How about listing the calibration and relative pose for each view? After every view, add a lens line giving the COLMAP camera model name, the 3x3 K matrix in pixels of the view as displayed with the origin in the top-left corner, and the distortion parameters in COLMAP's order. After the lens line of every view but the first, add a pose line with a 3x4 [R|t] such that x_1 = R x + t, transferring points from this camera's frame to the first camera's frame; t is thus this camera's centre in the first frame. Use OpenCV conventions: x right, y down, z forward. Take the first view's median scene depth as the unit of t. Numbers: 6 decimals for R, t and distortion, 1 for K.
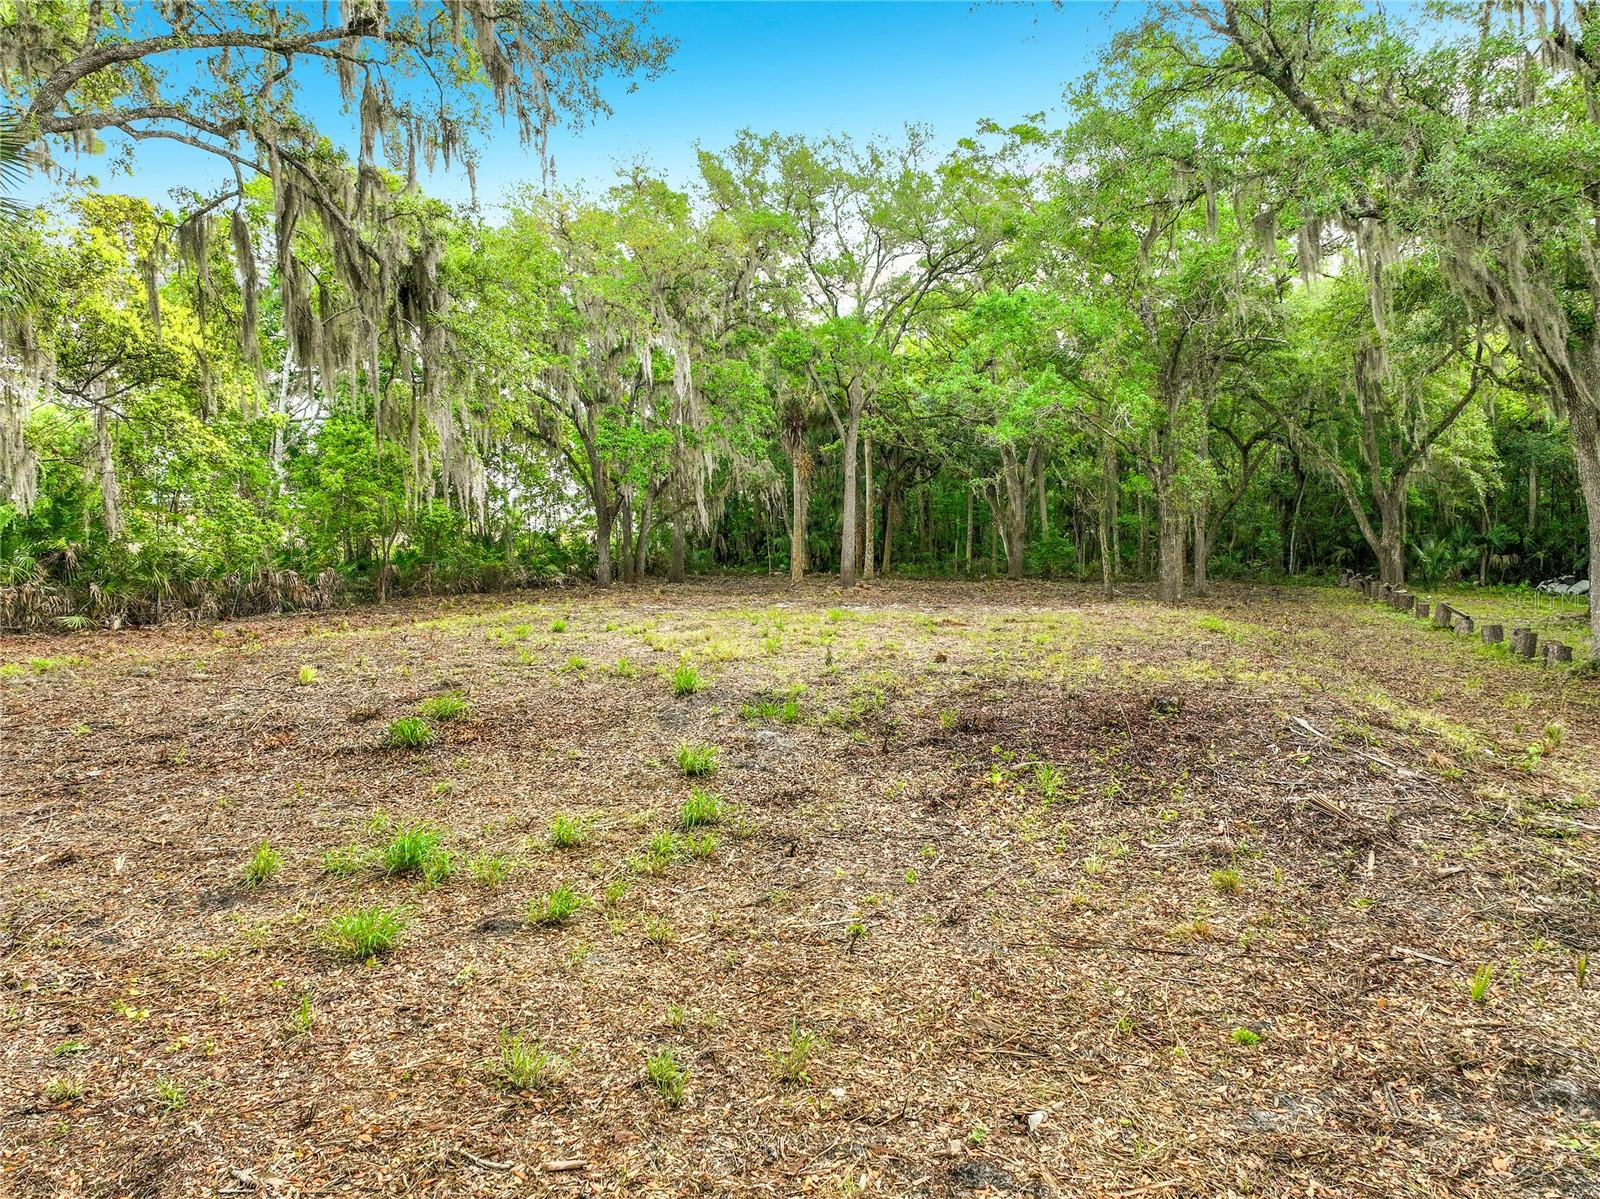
lens RADIAL K [[1123.7, 0, 800.0], [0, 1123.7, 599.5], [0, 0, 1]] dist [-0.000913, 0.002311]
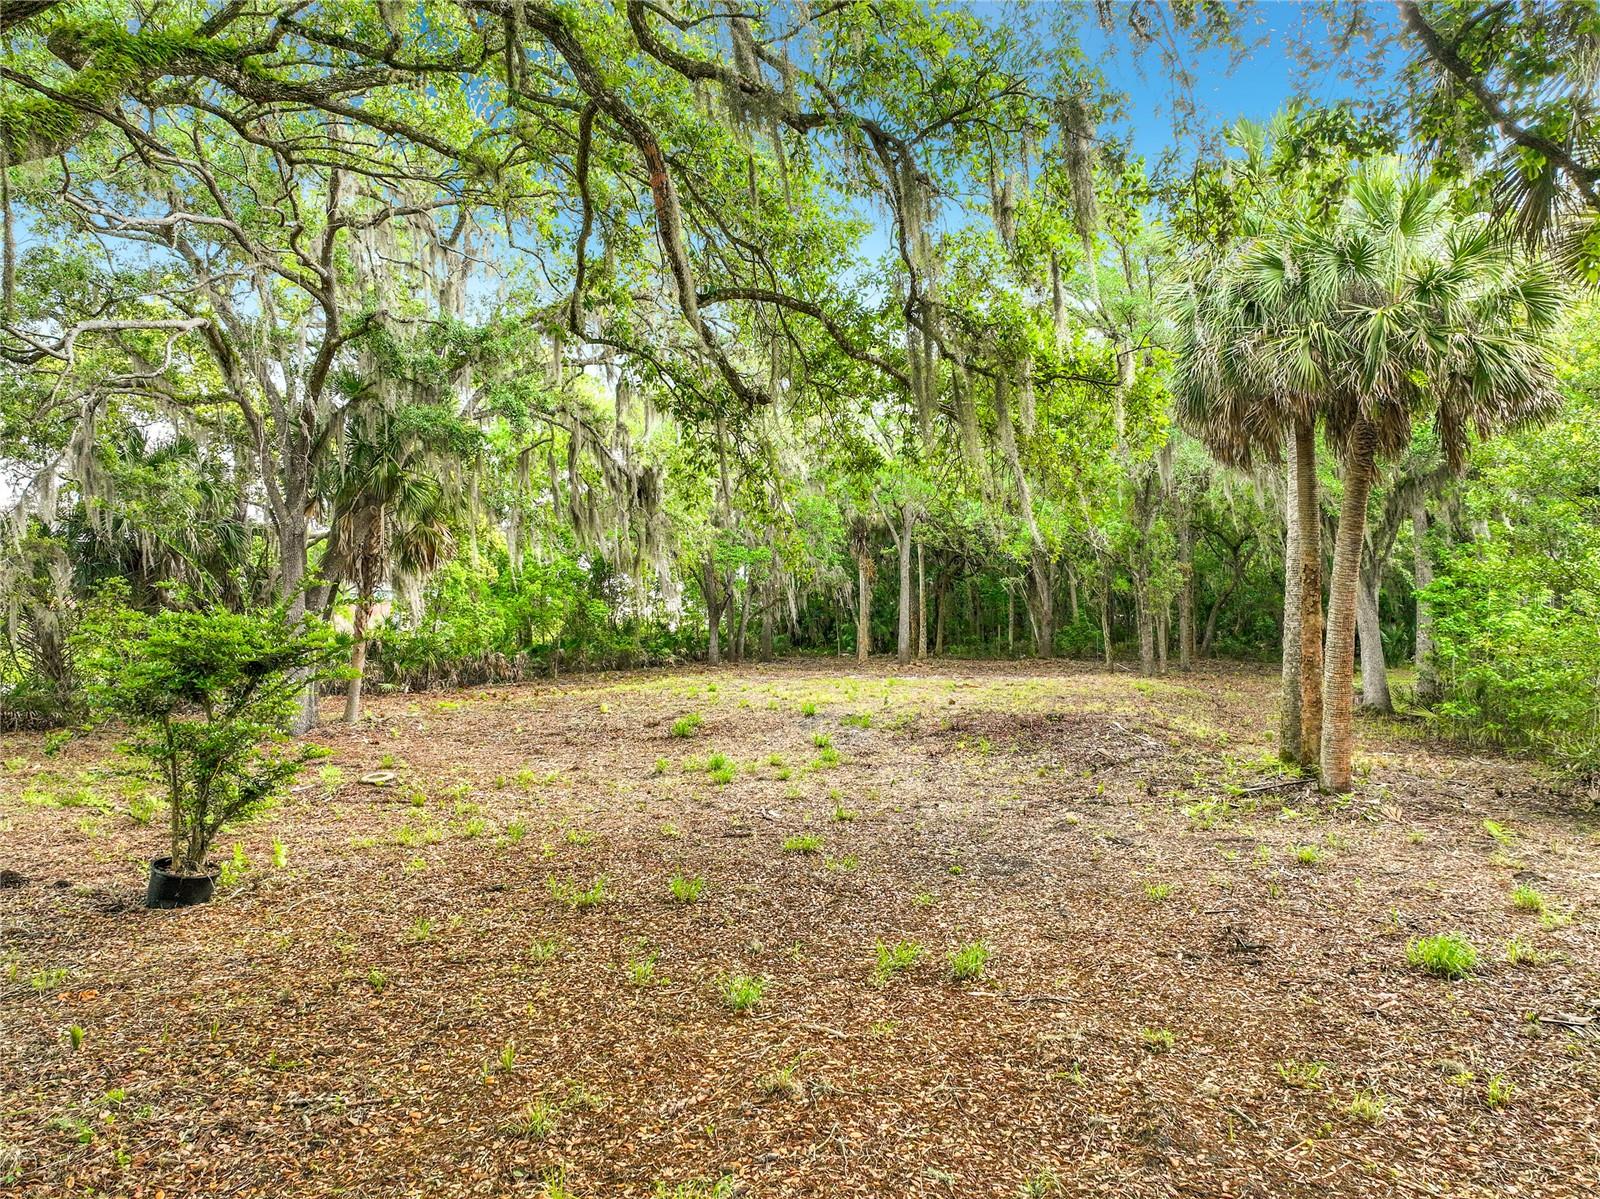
lens RADIAL K [[1123.7, 0, 800.0], [0, 1123.7, 599.5], [0, 0, 1]] dist [-0.000913, 0.002311]
pose [[0.998463, -0.007111, -0.054959, -0.003471], [0.003084, 0.997325, -0.073027, 0.007395], [0.055331, 0.072745, 0.995815, -0.255544]]
